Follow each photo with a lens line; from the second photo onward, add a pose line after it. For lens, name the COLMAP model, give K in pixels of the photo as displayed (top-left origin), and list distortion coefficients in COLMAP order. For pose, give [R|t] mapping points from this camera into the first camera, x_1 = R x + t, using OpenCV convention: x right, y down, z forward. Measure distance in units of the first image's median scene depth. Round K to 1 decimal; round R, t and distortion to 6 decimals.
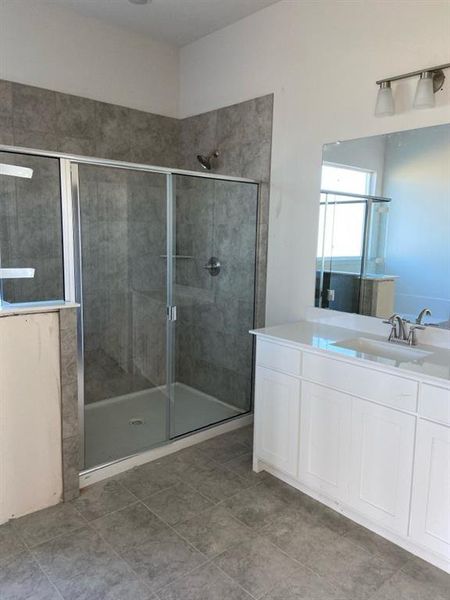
lens RADIAL K [[448.0, 0, 223.3], [0, 448.0, 299.3], [0, 0, 1]] dist [0.023134, -0.057676]
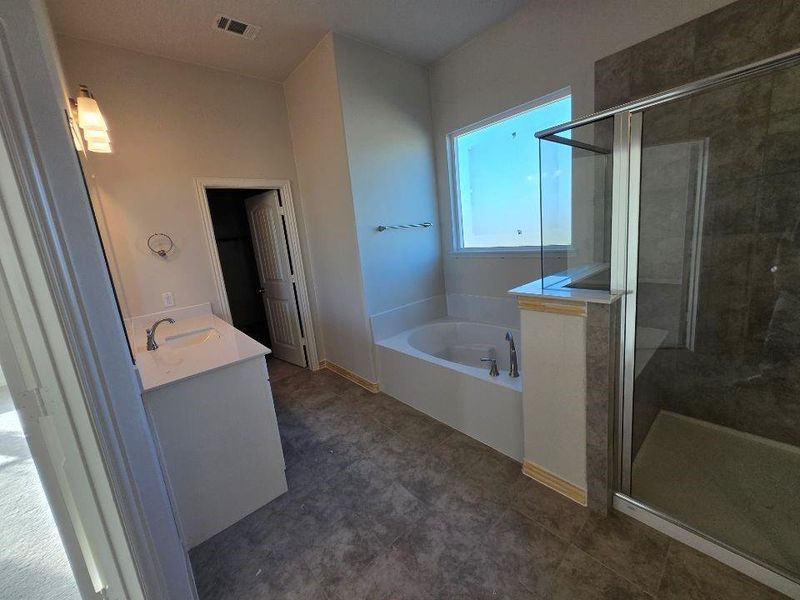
lens RADIAL K [[310.4, 0, 403.0], [0, 310.4, 299.0], [0, 0, 1]] dist [0.001498, -0.000077]
pose [[0.010914, 0.173483, -0.984776, 0.161617], [-0.046447, 0.983860, 0.172807, -0.053422], [0.998861, 0.043853, 0.018796, 0.459041]]
